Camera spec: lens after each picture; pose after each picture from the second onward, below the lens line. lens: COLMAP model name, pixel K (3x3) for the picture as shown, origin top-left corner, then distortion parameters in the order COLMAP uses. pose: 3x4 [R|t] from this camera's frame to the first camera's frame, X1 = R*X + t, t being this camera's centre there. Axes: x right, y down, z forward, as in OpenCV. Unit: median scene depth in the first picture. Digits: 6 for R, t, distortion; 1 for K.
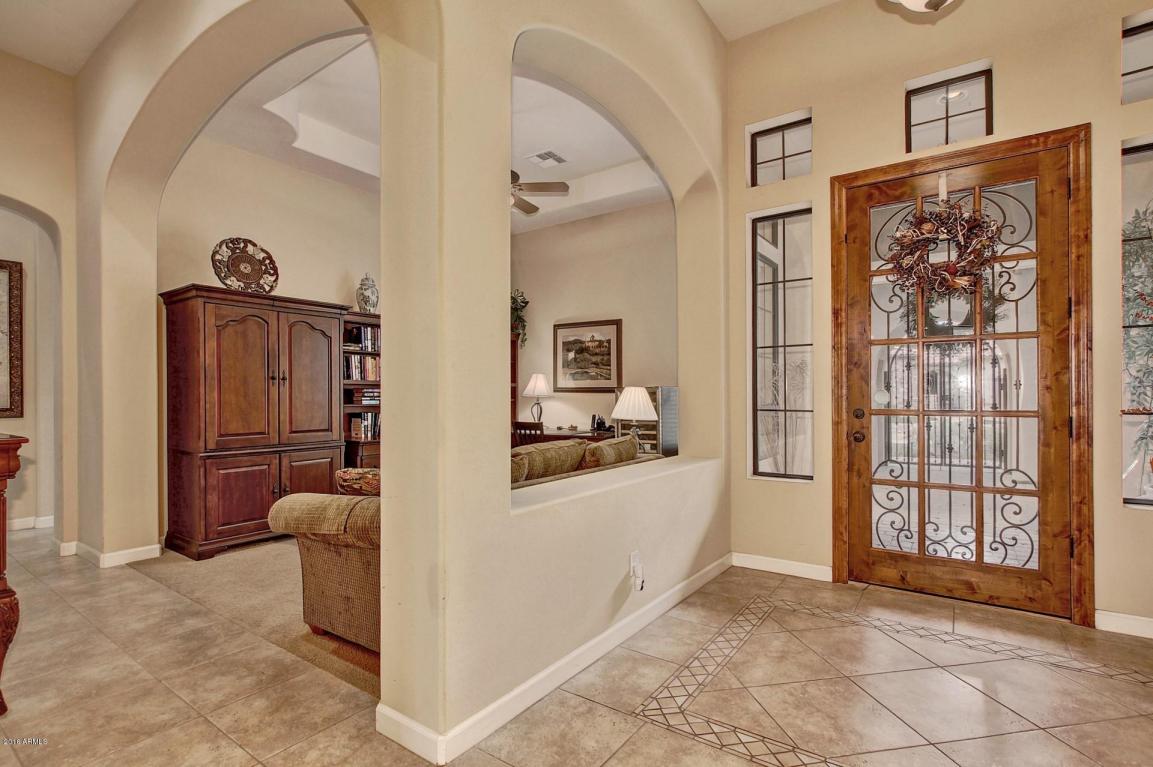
lens RADIAL K [[554.6, 0, 591.6], [0, 554.6, 394.2], [0, 0, 1]] dist [-0.031045, 0.000573]
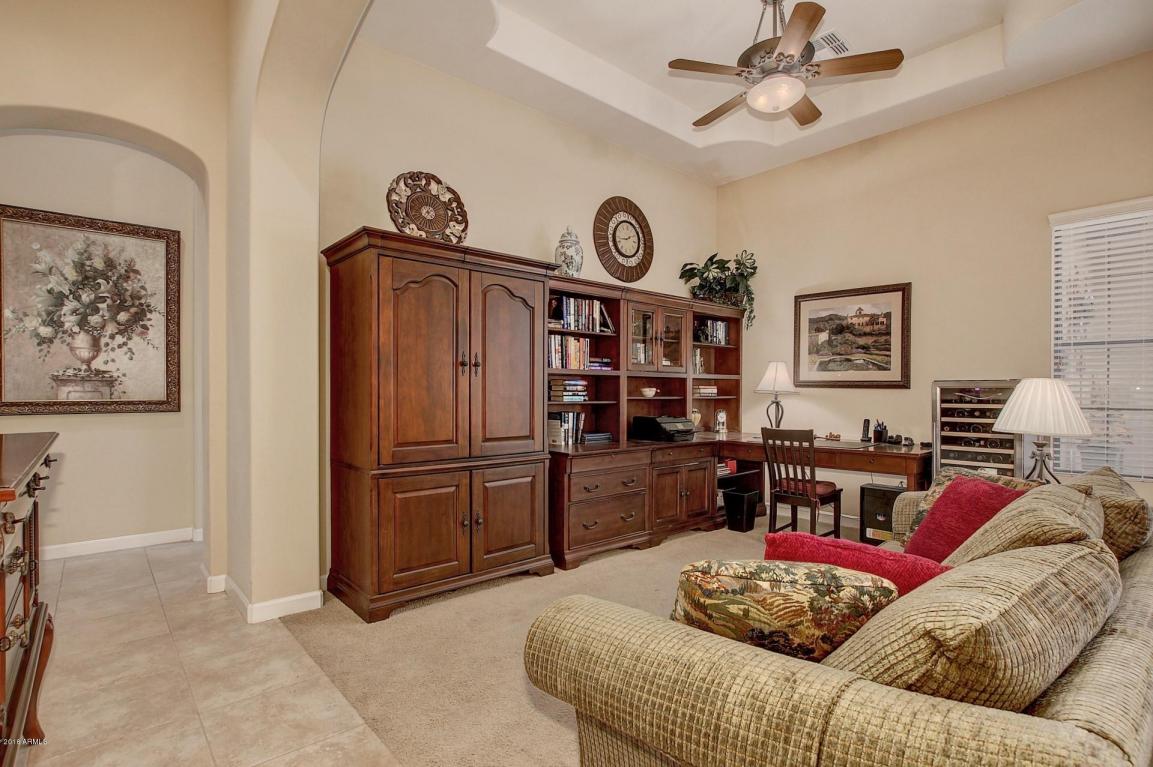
lens RADIAL K [[554.6, 0, 587.2], [0, 554.6, 395.7], [0, 0, 1]] dist [-0.031045, 0.000573]
pose [[0.972631, 0.009383, -0.232165, -0.247754], [-0.007274, 0.999924, 0.009939, 0.003470], [0.232241, -0.007979, 0.972626, 0.326482]]
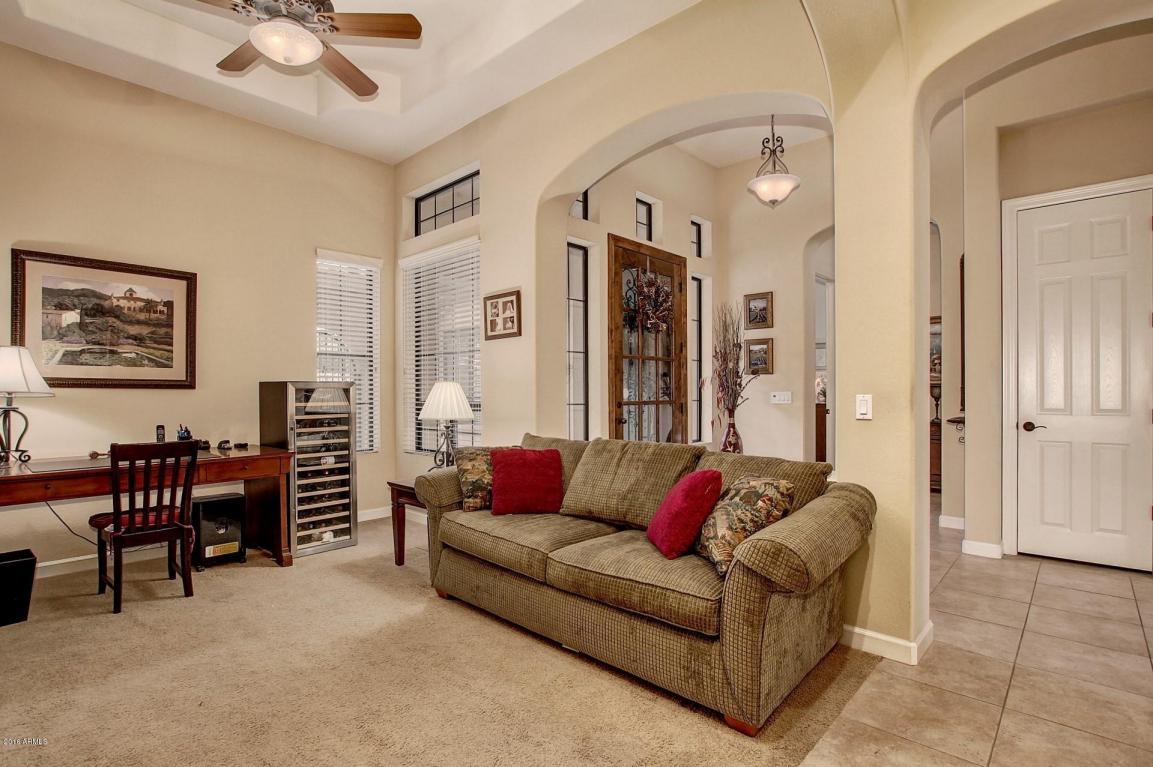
lens RADIAL K [[554.6, 0, 586.5], [0, 554.6, 395.5], [0, 0, 1]] dist [-0.031045, 0.000573]
pose [[0.133691, -0.002674, 0.991019, -0.702525], [0.001913, 0.999995, 0.002440, 0.006245], [-0.991021, 0.001570, 0.133695, 0.649499]]
